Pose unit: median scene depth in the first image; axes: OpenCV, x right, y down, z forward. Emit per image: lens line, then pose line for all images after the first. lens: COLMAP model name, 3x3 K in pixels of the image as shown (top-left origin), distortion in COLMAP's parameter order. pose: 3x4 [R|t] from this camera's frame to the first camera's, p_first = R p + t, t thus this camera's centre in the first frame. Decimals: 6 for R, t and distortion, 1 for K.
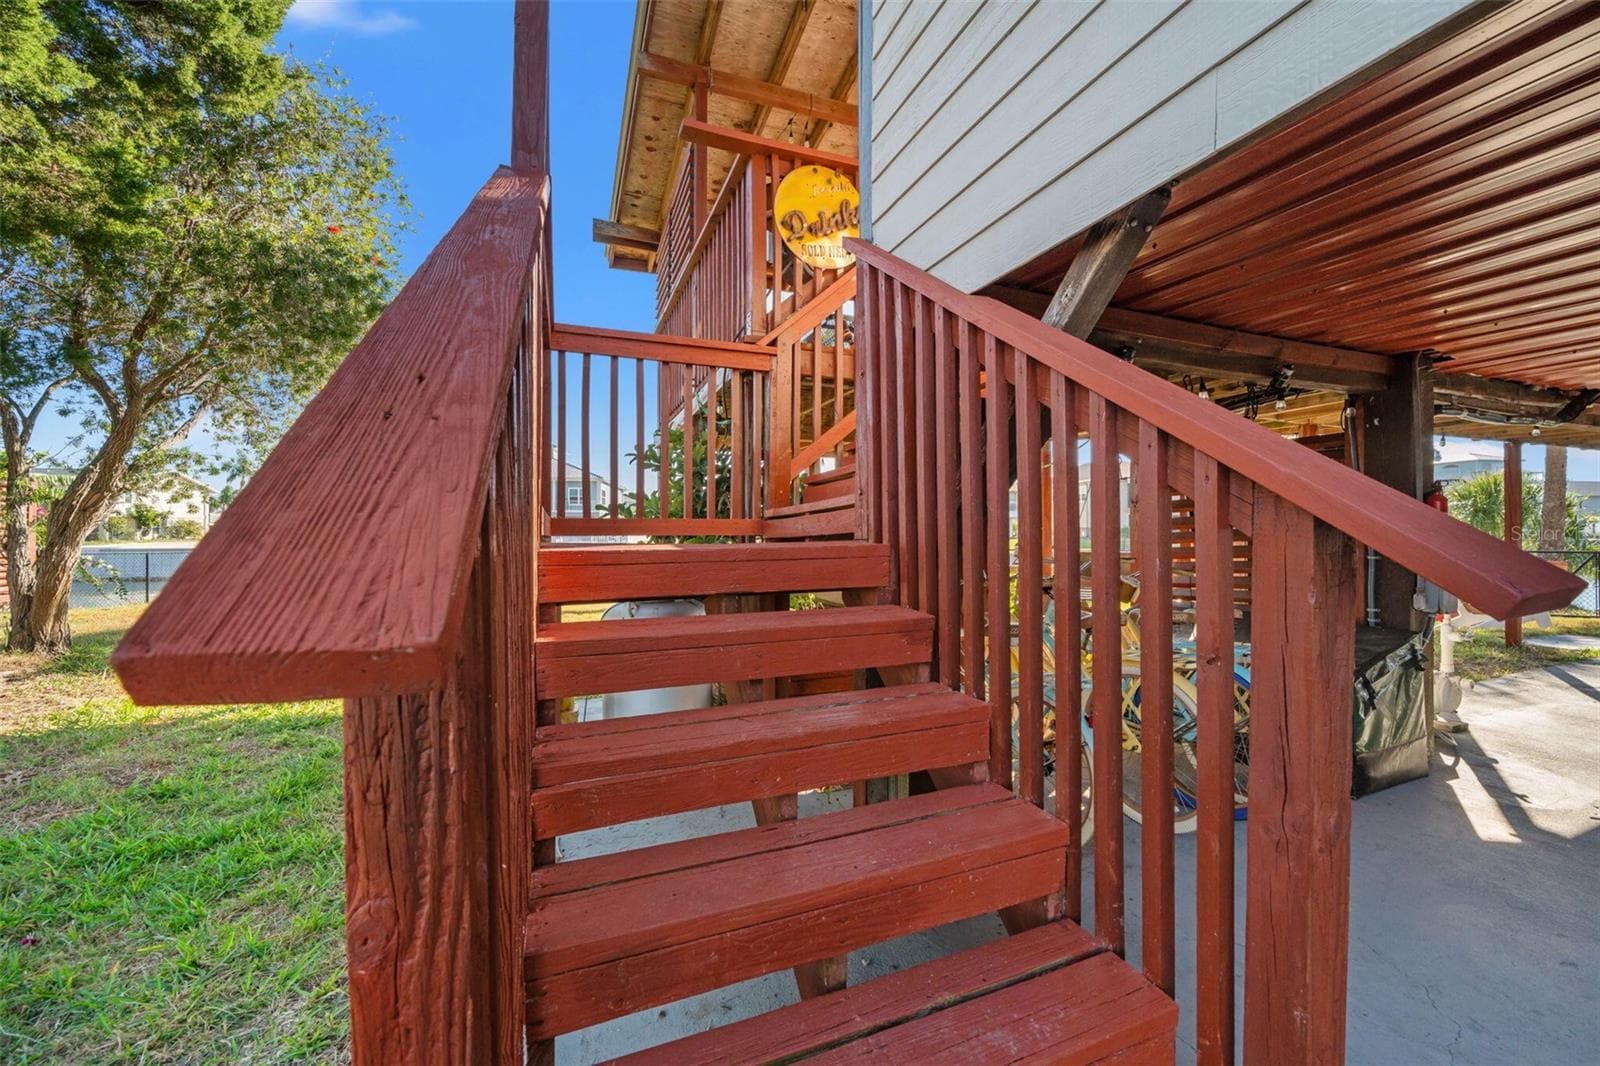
lens RADIAL K [[596.8, 0, 802.0], [0, 596.8, 531.9], [0, 0, 1]] dist [-0.005582, 0.001394]
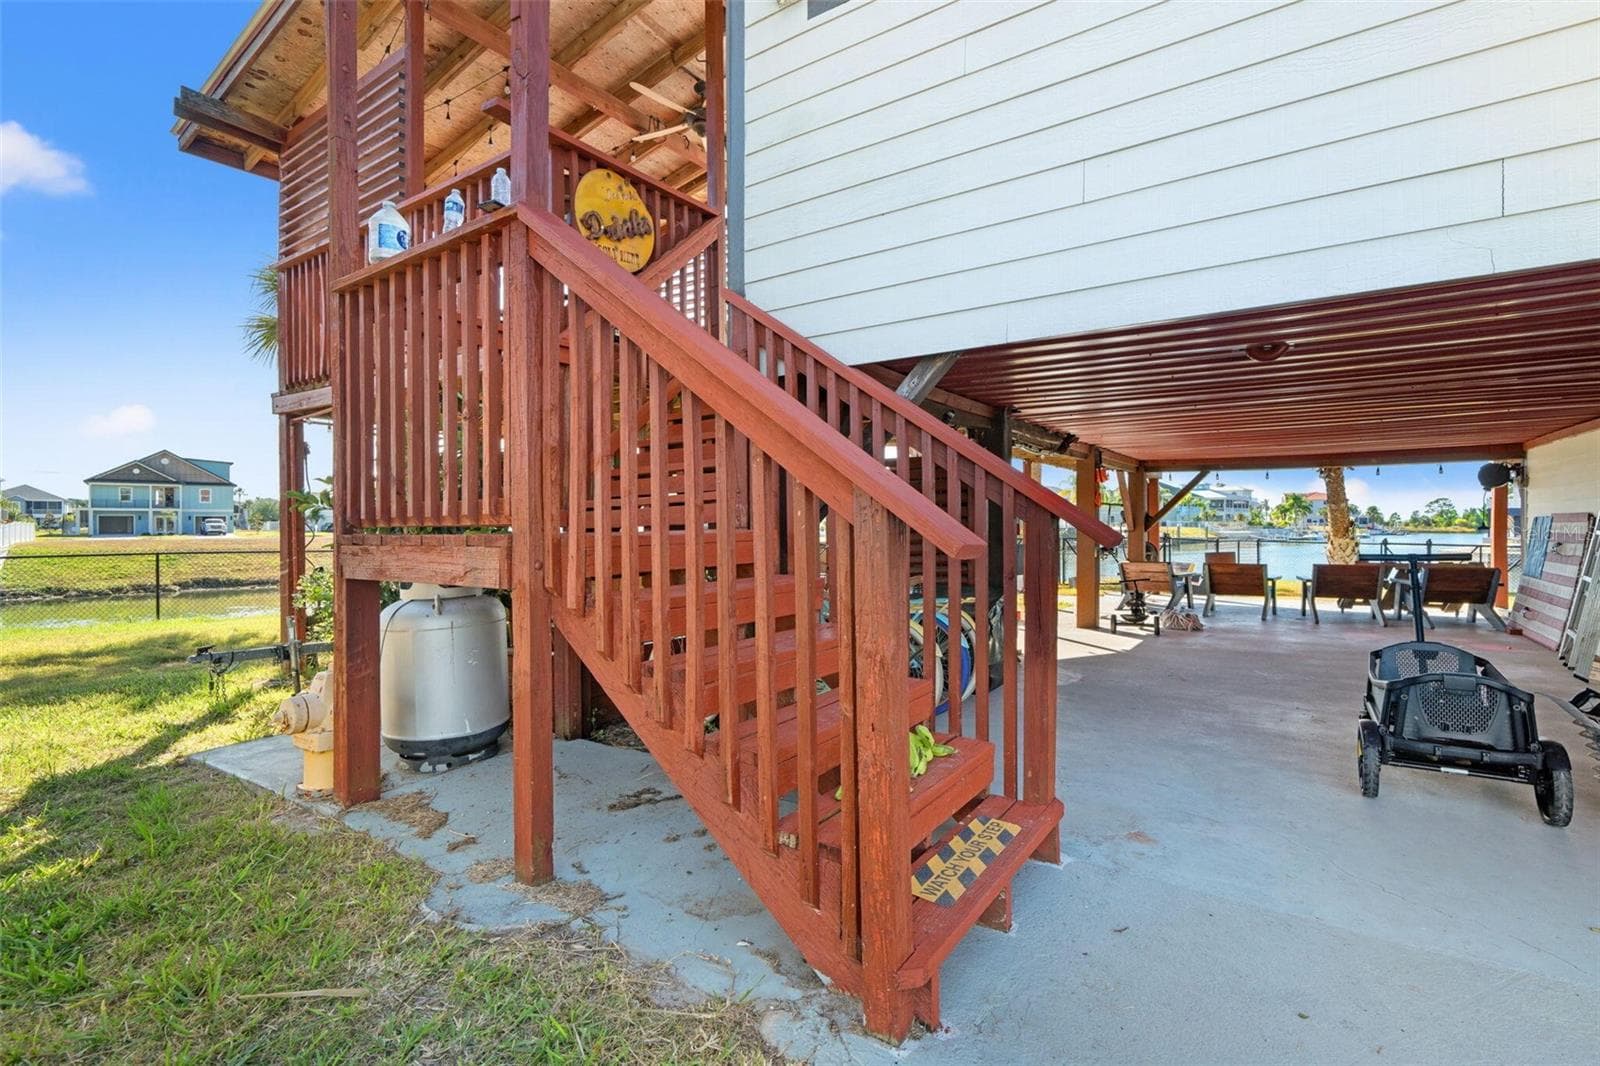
lens RADIAL K [[758.5, 0, 773.9], [0, 758.5, 517.7], [0, 0, 1]] dist [-0.000526, -0.000097]
pose [[0.831059, 0.003051, 0.556175, -0.479710], [0.004104, 0.999924, -0.011617, 0.007671], [-0.556168, 0.011937, 0.830984, -0.257556]]
